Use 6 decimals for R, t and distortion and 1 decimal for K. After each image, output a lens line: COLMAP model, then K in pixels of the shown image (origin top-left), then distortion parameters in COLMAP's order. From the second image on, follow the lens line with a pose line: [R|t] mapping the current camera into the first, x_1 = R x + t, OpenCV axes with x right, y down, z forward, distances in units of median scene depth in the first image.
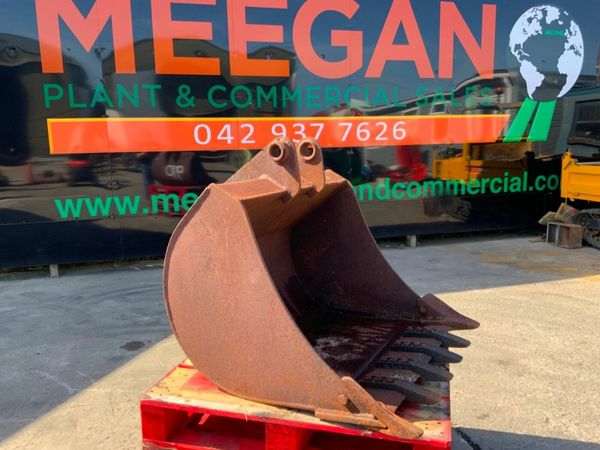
lens RADIAL K [[497.9, 0, 300.5], [0, 497.9, 225.8], [0, 0, 1]] dist [0.122207, -0.246729]
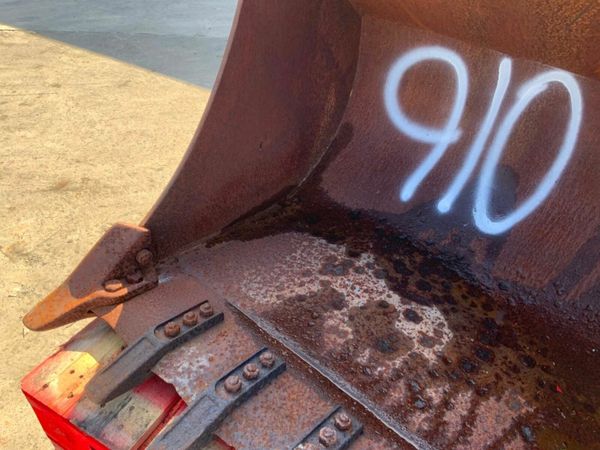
lens RADIAL K [[497.9, 0, 300.5], [0, 497.9, 225.8], [0, 0, 1]] dist [0.122207, -0.246729]
pose [[-0.236007, 0.609640, -0.756730, 0.116894], [-0.185413, 0.736171, 0.650903, -0.036388], [0.953899, 0.293925, -0.060706, 0.272949]]
